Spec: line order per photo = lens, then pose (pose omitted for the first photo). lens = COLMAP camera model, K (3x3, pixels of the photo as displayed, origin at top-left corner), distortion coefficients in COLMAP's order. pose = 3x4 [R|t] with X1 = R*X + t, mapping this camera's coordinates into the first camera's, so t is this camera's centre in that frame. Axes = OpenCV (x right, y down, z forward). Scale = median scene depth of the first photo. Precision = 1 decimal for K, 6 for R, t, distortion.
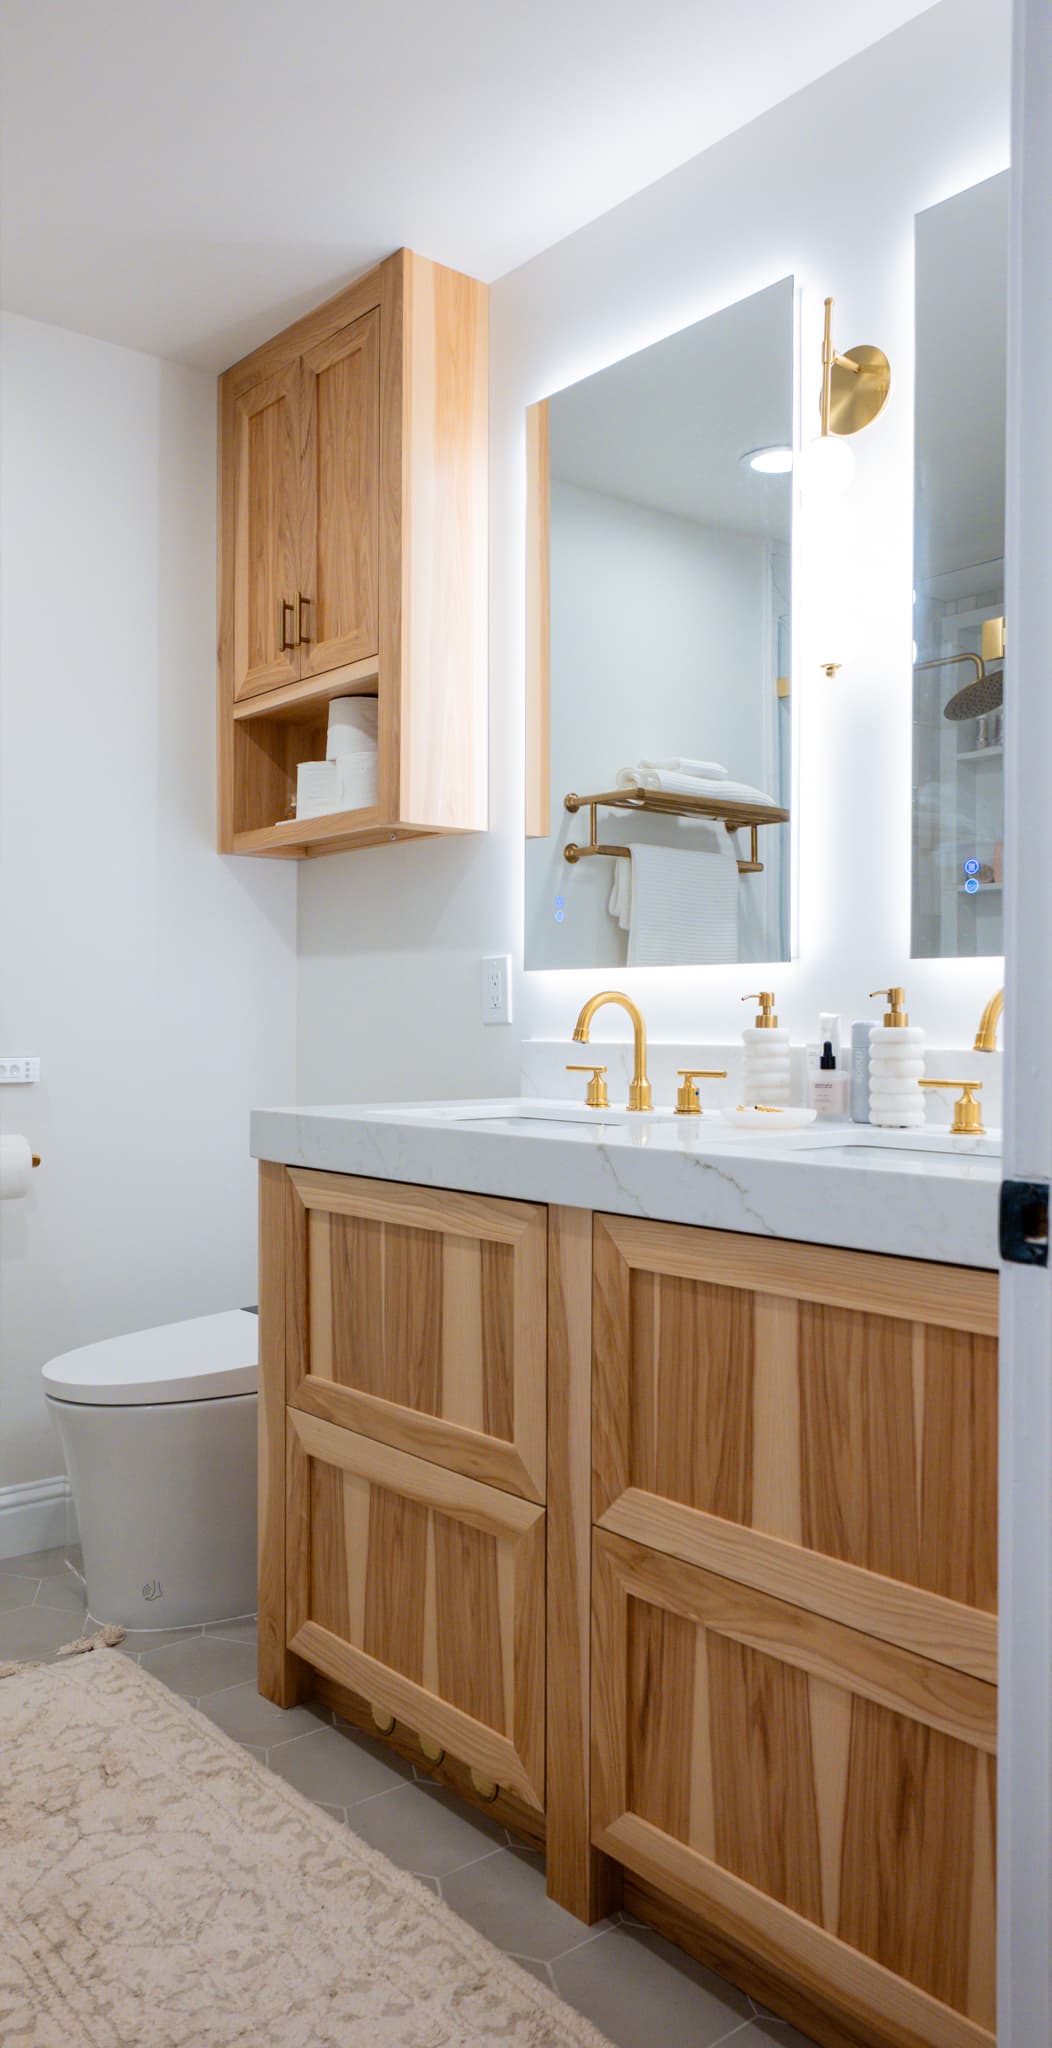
lens RADIAL K [[1447.4, 0, 526.8], [0, 1447.4, 1027.4], [0, 0, 1]] dist [0.010524, 0.003219]
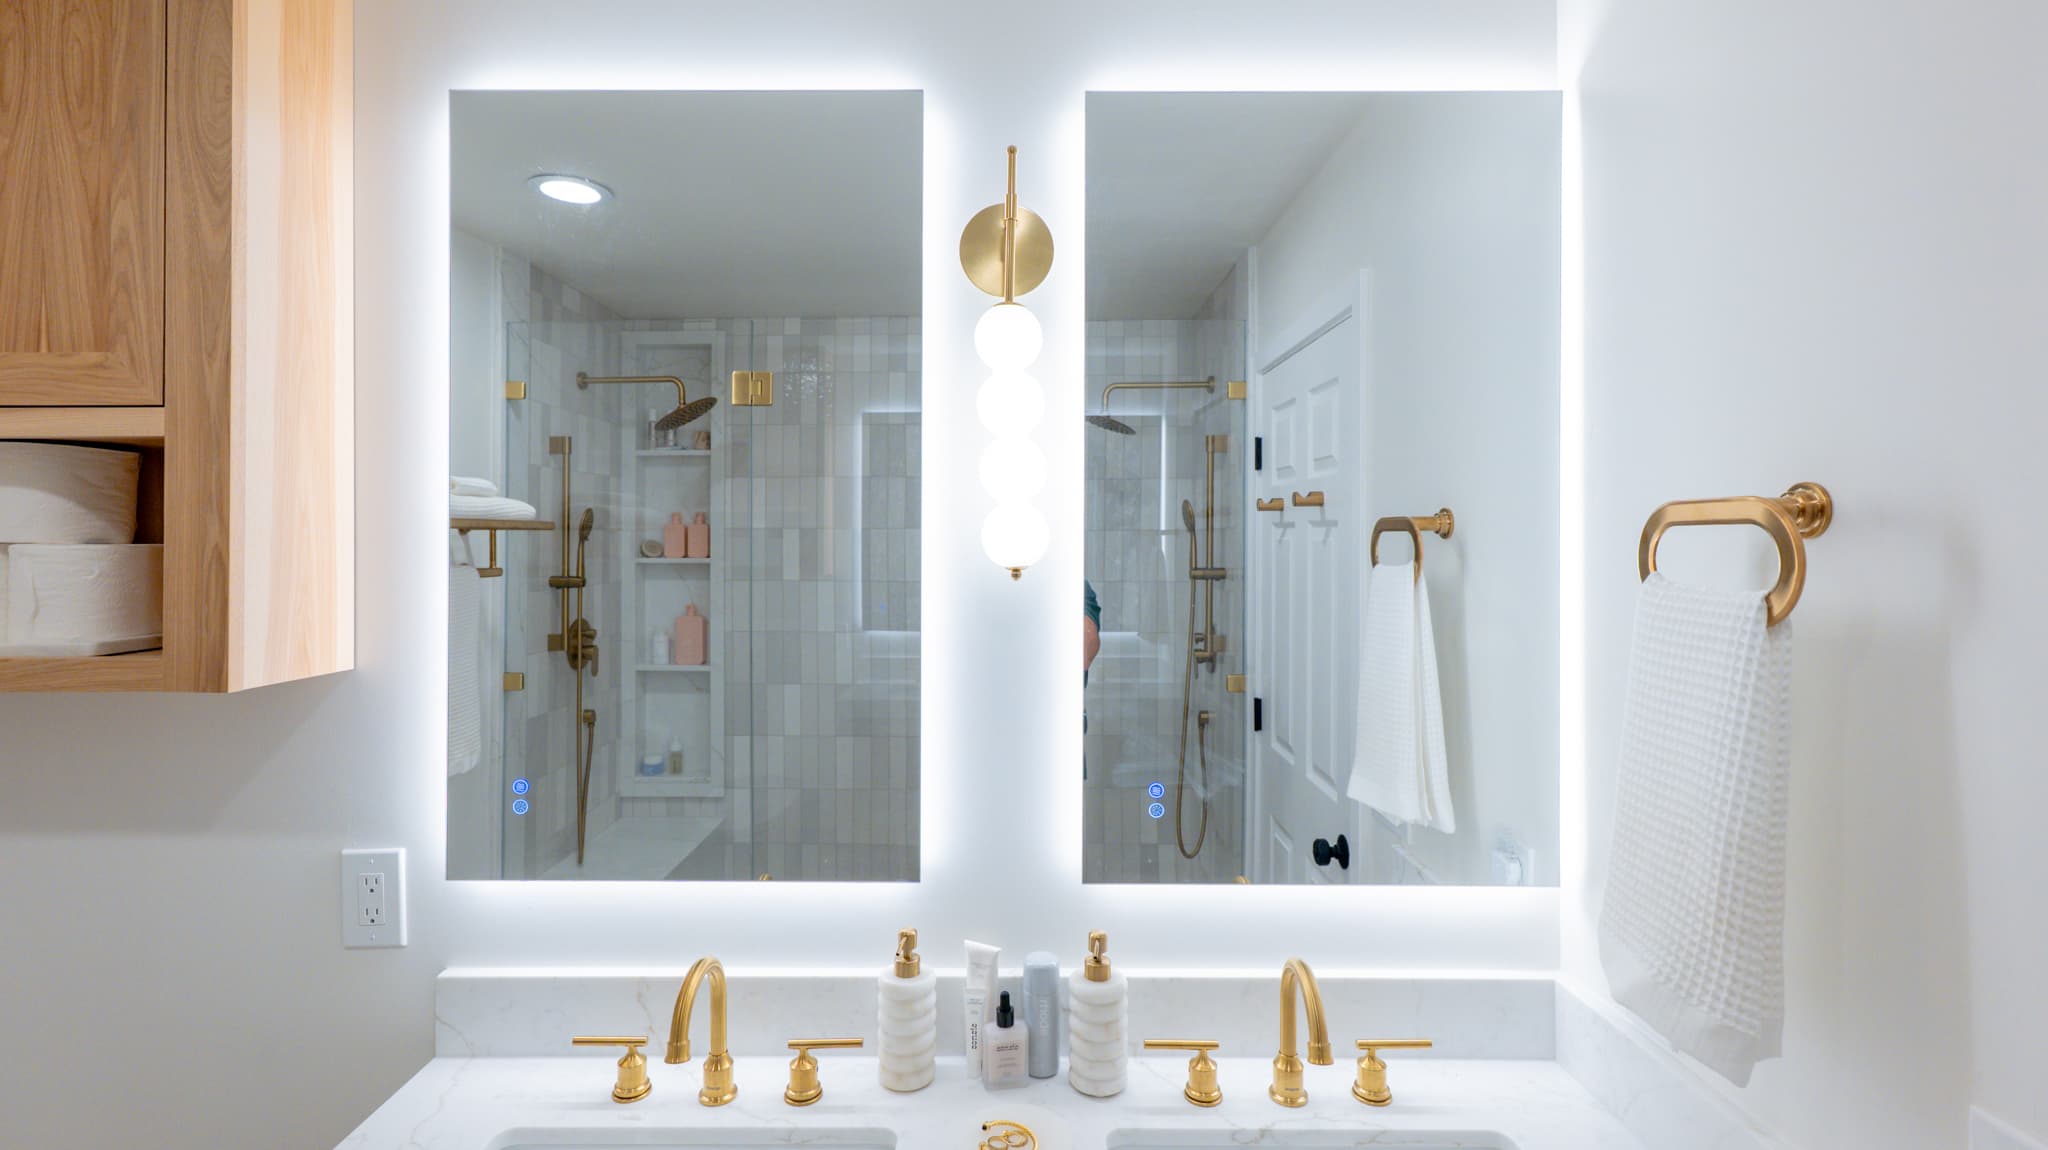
lens RADIAL K [[971.6, 0, 1023.4], [0, 971.6, 557.9], [0, 0, 1]] dist [0.011569, 0.000196]
pose [[0.656172, -0.002156, 0.754609, -0.179147], [0.002419, 0.999997, 0.000753, -0.198559], [-0.754608, 0.001331, 0.656175, 0.475943]]
